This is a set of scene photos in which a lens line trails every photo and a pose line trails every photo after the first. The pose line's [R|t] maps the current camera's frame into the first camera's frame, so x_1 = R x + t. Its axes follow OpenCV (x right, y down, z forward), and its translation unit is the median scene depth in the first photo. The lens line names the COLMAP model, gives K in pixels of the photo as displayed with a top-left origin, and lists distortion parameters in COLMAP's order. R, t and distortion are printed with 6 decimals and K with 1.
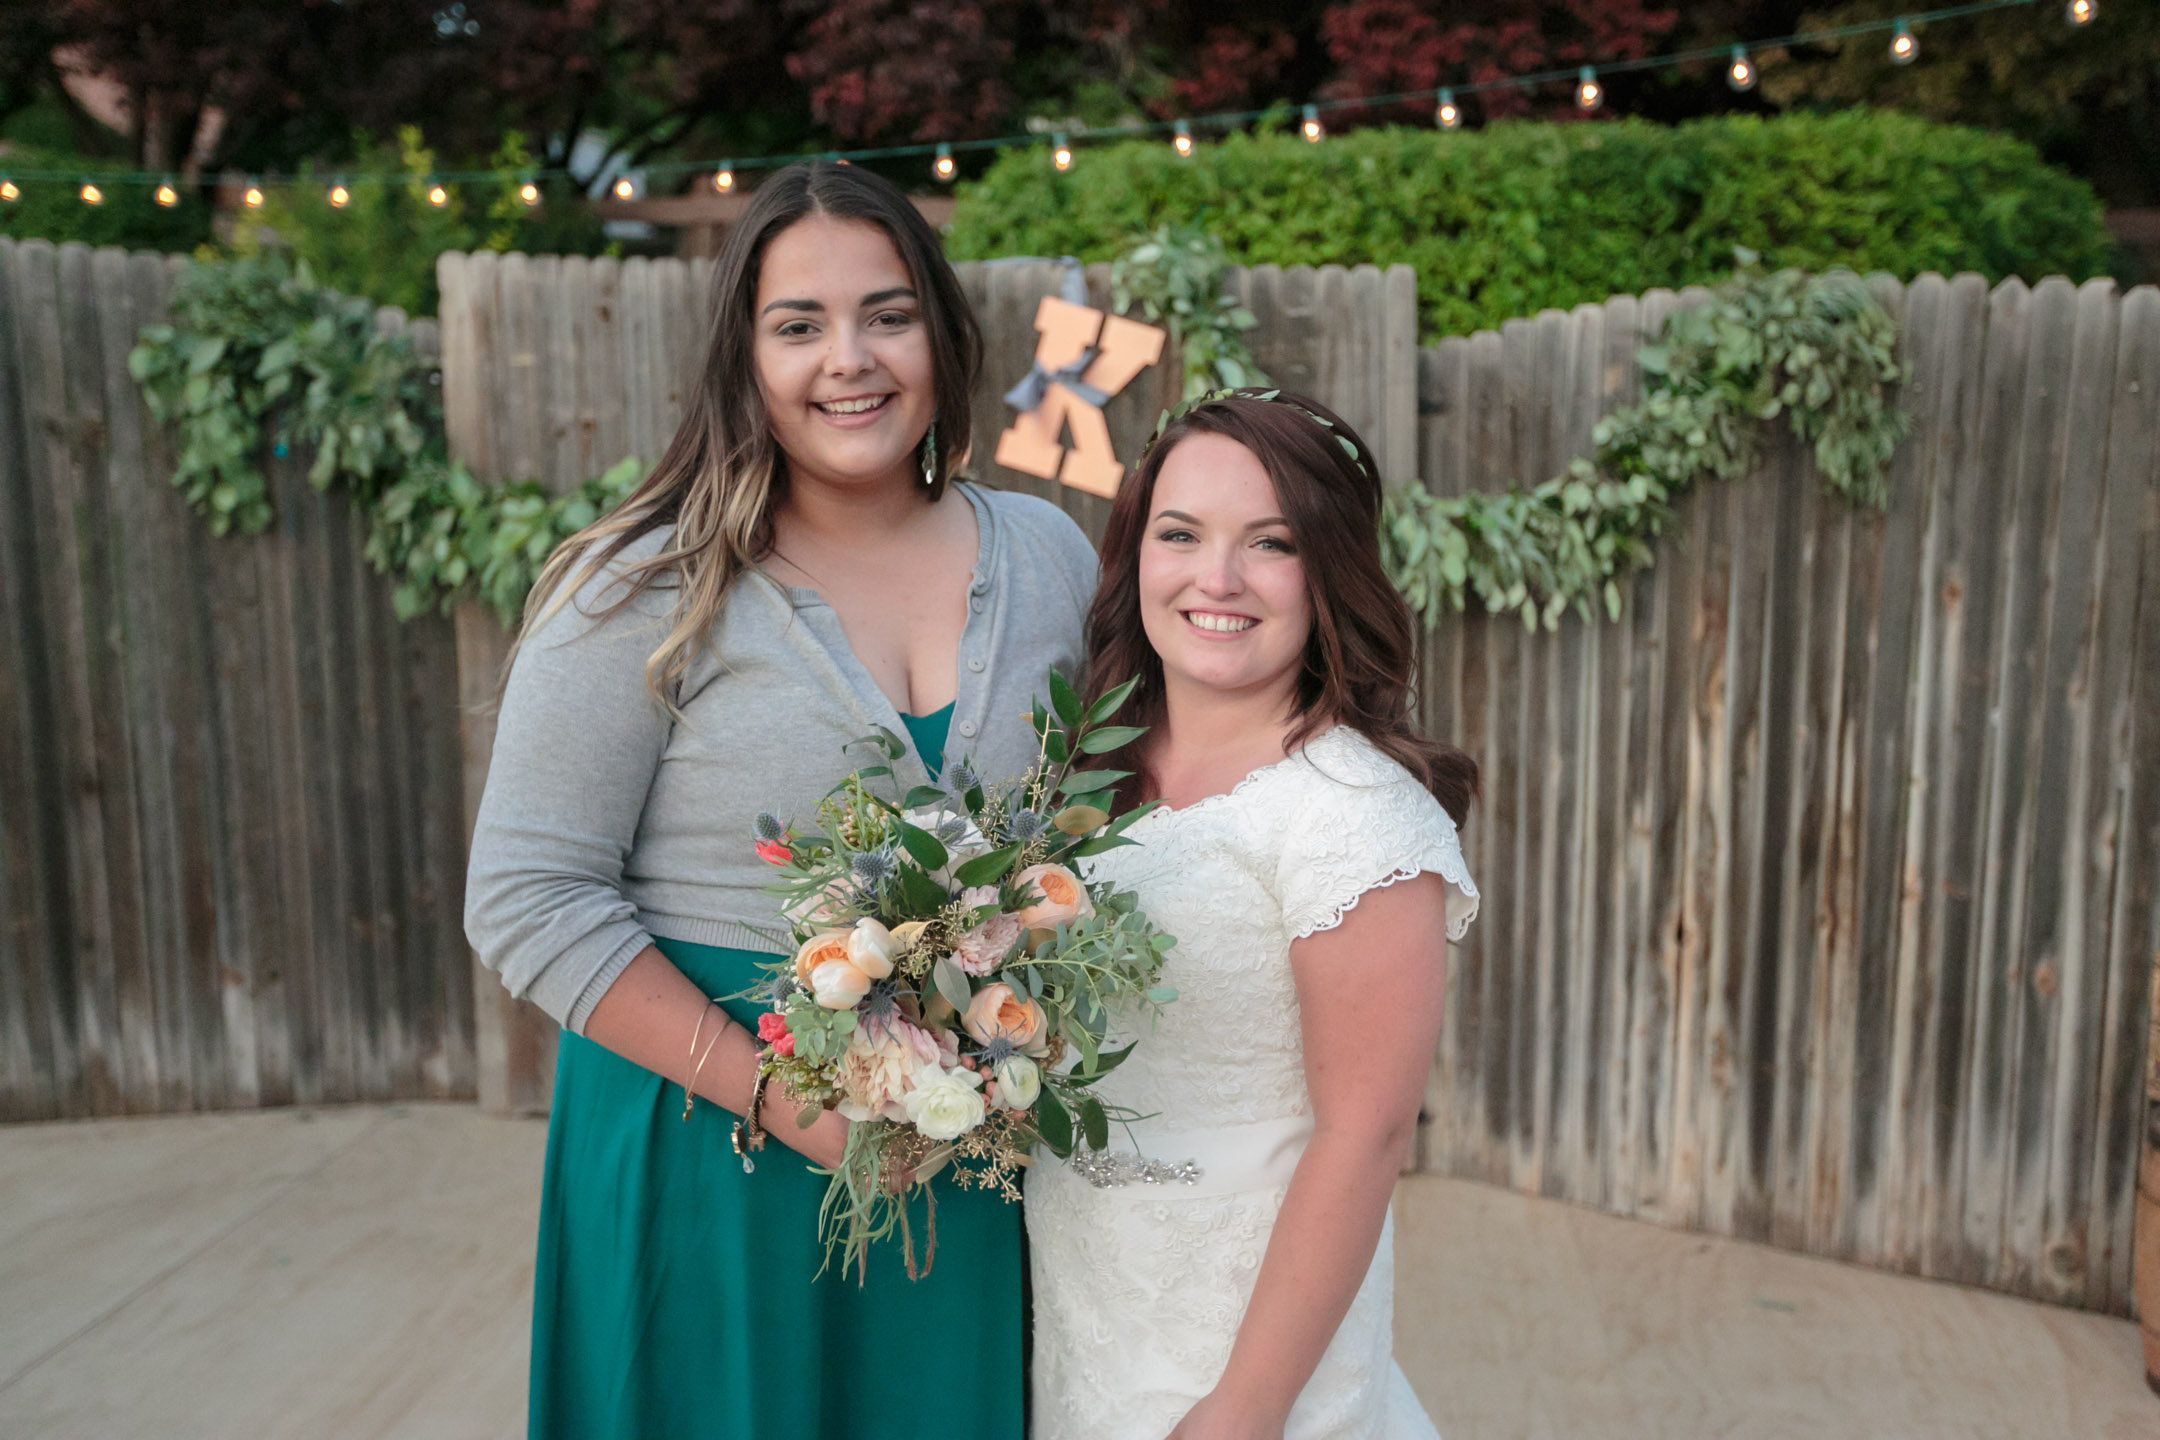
lens RADIAL K [[2038.6, 0, 1080.0], [0, 2038.6, 720.0], [0, 0, 1]] dist [-0.007085, 0.138598]
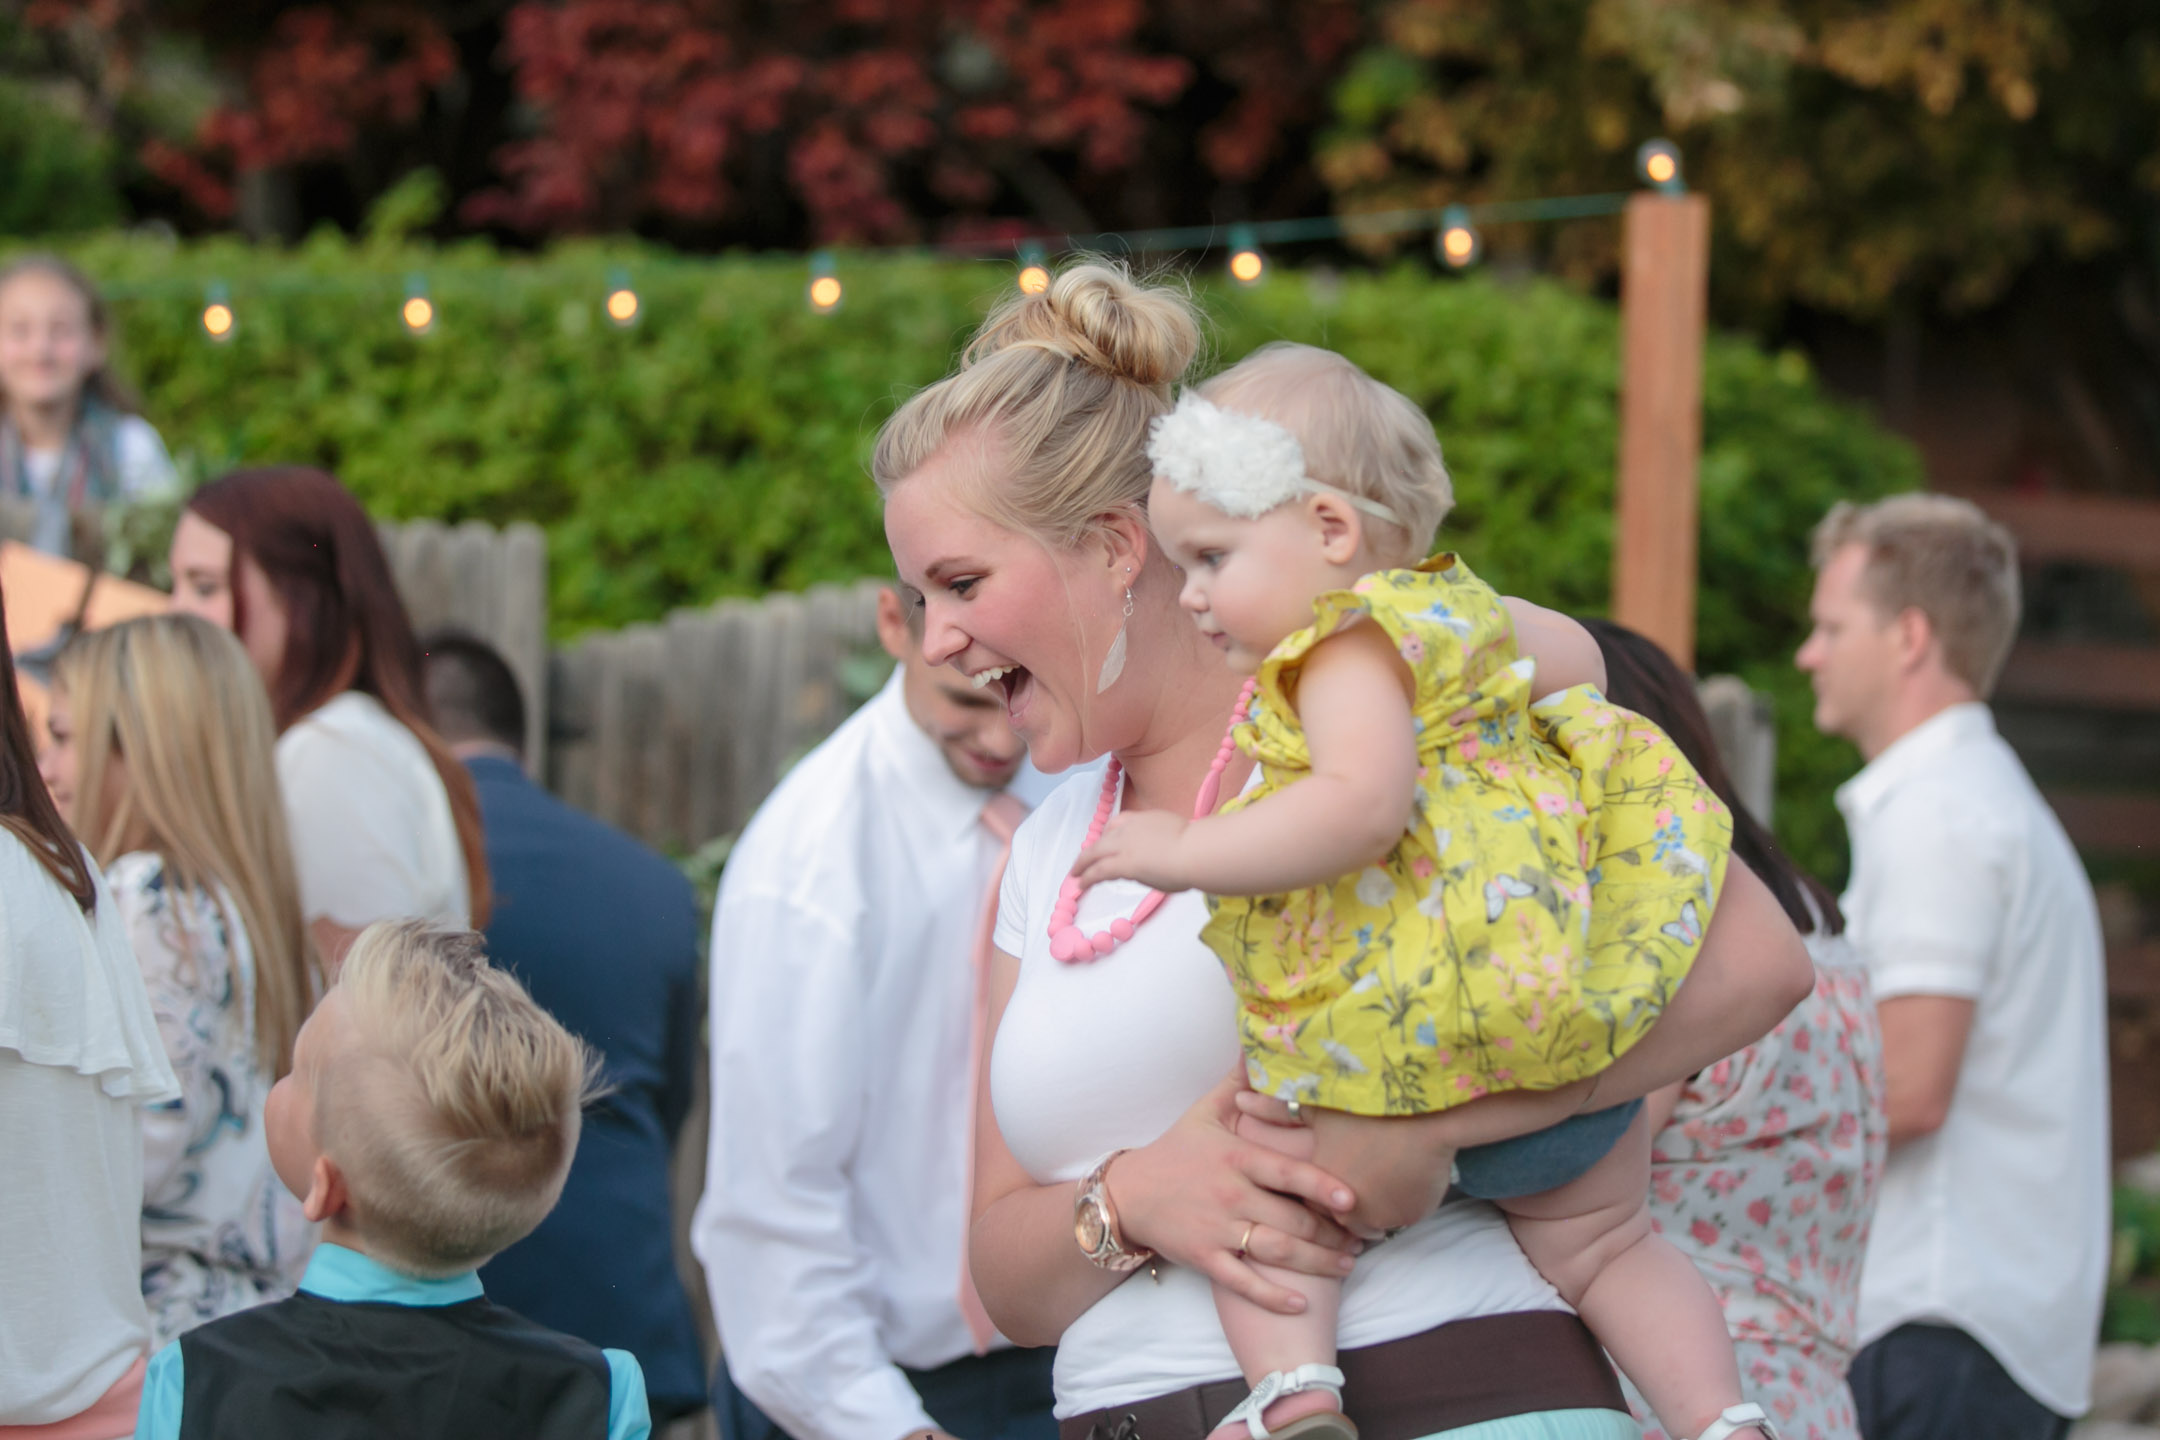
lens RADIAL K [[6090.8, 0, 1080.0], [0, 6090.8, 720.0], [0, 0, 1]] dist [-0.018952, -6.280865]
pose [[0.979791, 0.049552, 0.193789, -0.055453], [-0.014574, 0.983939, -0.177909, 0.205364], [-0.199492, 0.171489, 0.964777, -1.015717]]
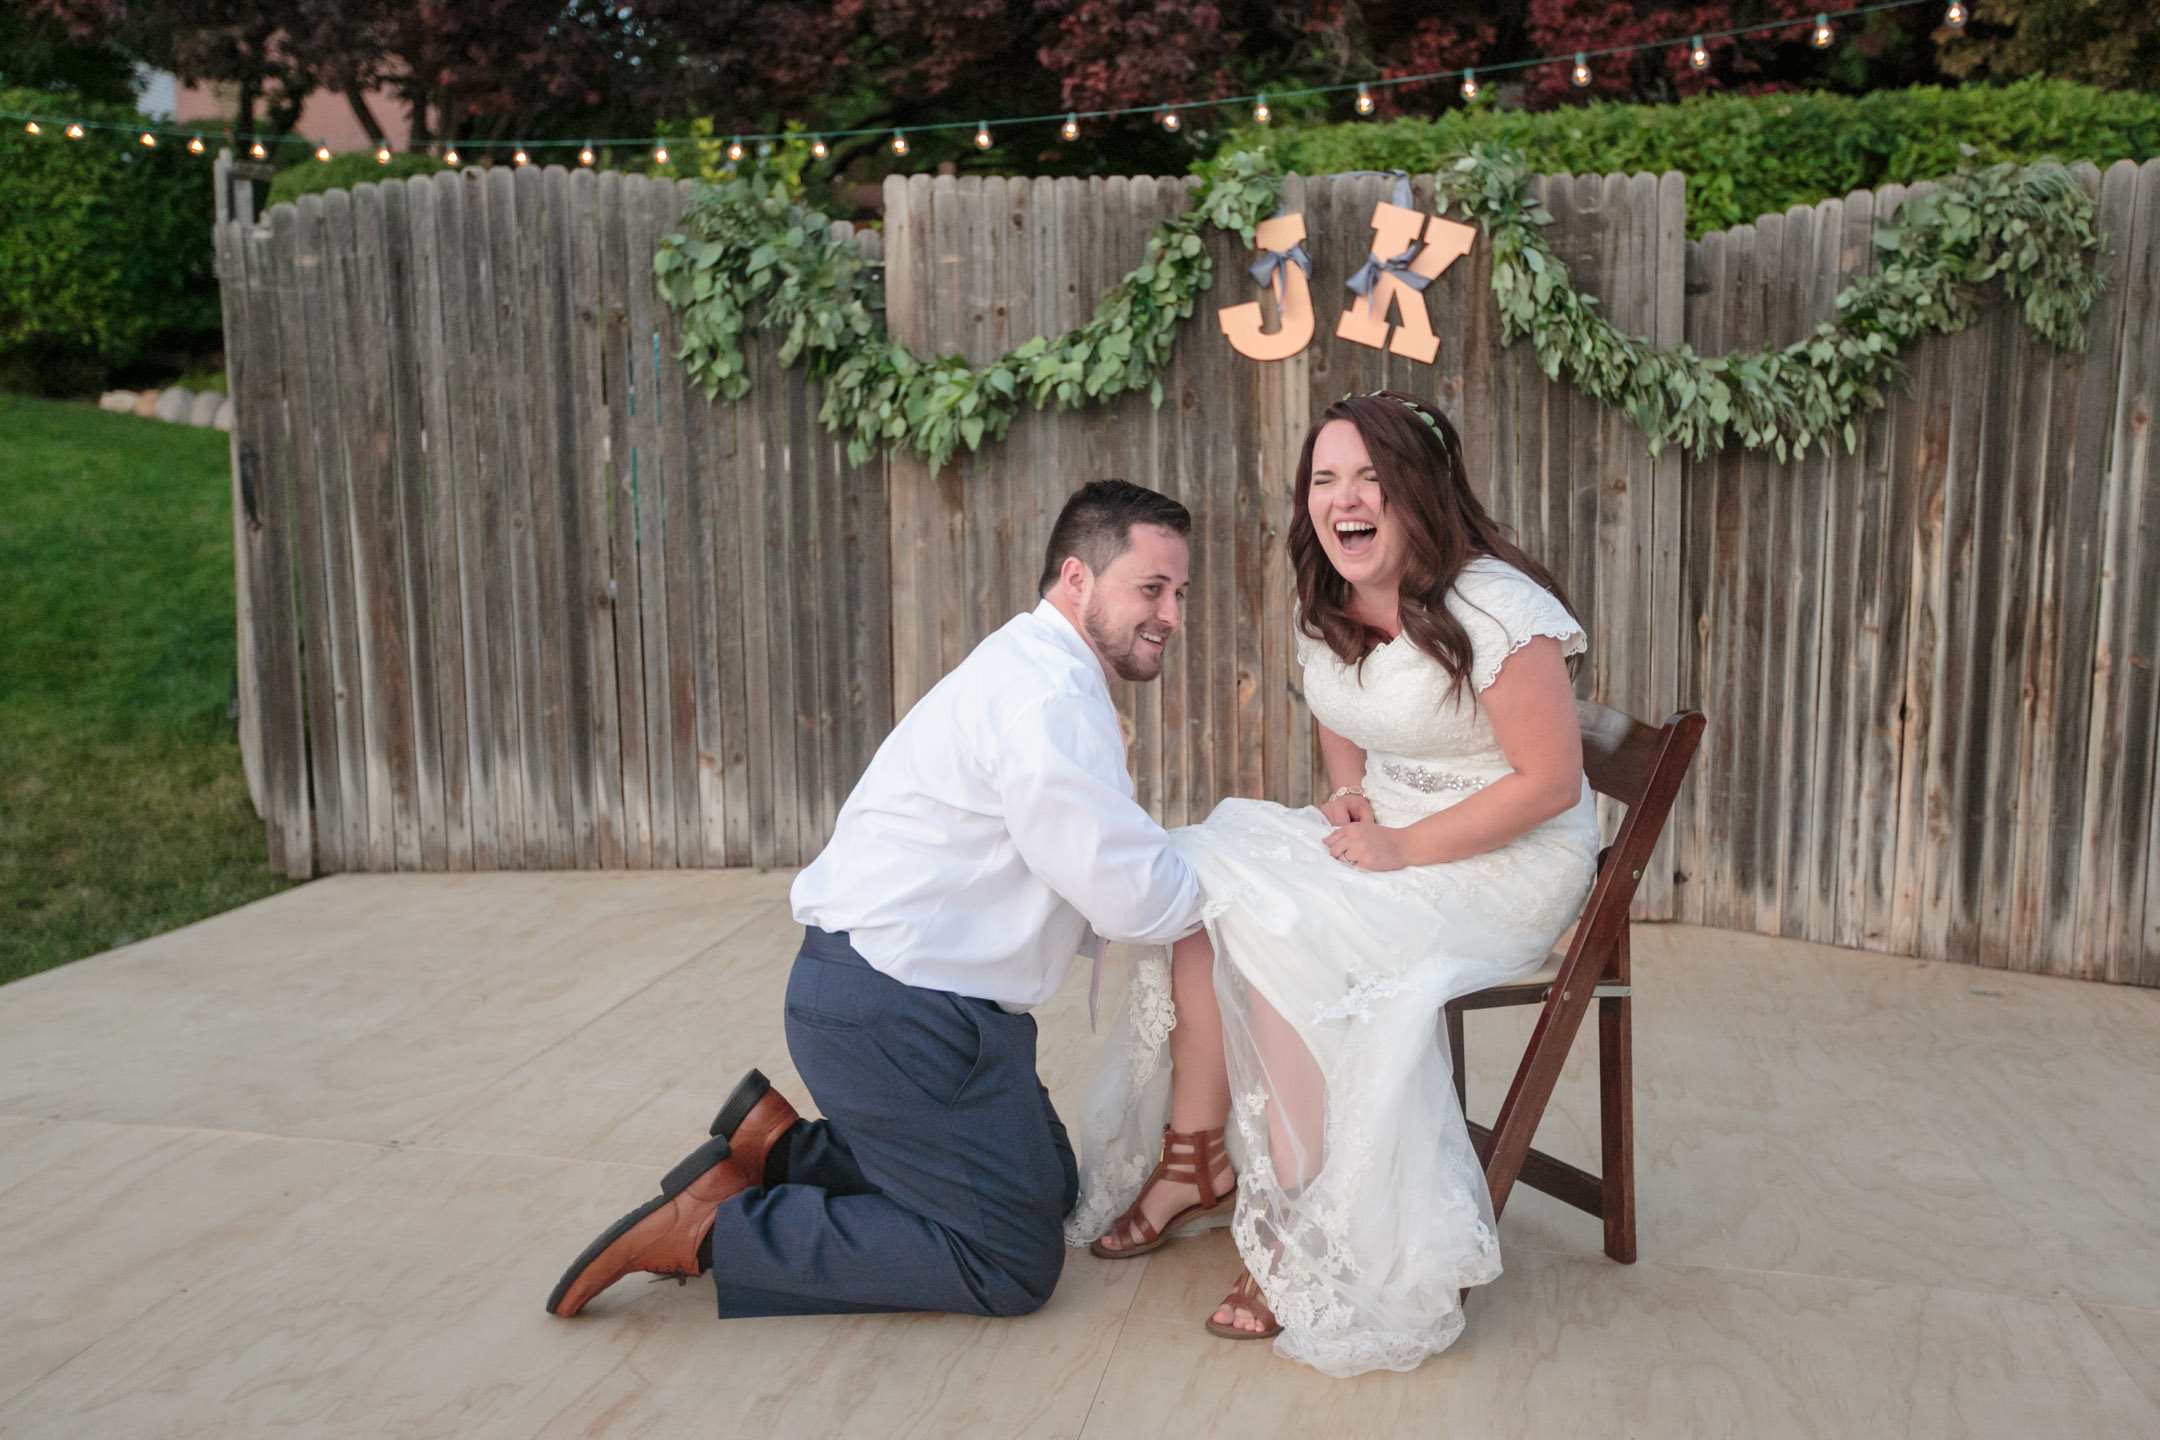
lens RADIAL K [[2038.6, 0, 1080.0], [0, 2038.6, 720.0], [0, 0, 1]] dist [-0.007085, 0.138598]
pose [[0.998246, 0.007403, -0.058733, -0.124462], [-0.008058, 0.999908, -0.010931, 0.124149], [0.058647, 0.011385, 0.998214, -0.248974]]
